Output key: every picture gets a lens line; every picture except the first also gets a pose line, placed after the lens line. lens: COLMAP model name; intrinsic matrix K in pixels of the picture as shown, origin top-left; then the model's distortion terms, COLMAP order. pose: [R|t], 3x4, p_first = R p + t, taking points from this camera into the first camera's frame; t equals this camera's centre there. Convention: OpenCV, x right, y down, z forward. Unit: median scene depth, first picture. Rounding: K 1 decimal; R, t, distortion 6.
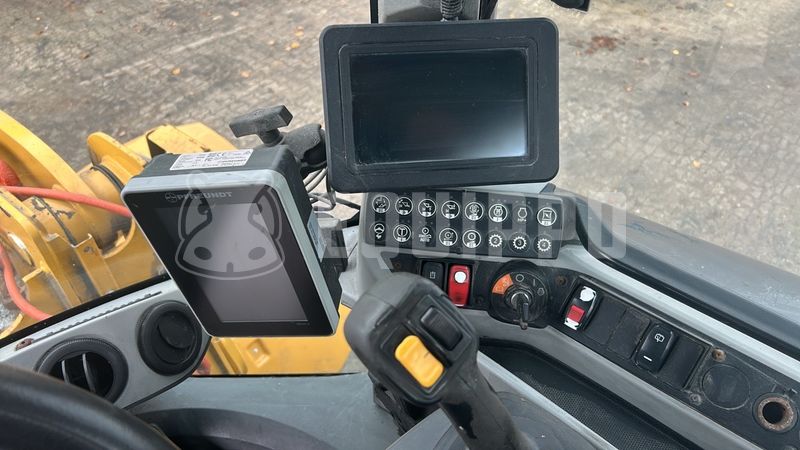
lens RADIAL K [[579.6, 0, 399.9], [0, 579.6, 223.6], [0, 0, 1]] dist [0.035930, -0.049404]
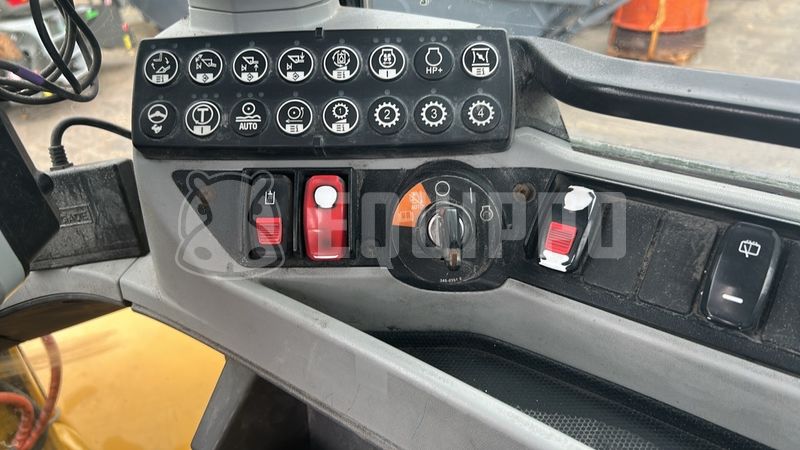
lens RADIAL K [[579.6, 0, 402.4], [0, 579.6, 222.2], [0, 0, 1]] dist [0.035930, -0.049404]
pose [[0.994720, -0.063067, 0.080964, 0.130570], [0.078029, 0.977197, -0.197477, 0.221032], [-0.066664, 0.202752, 0.976958, 0.521438]]
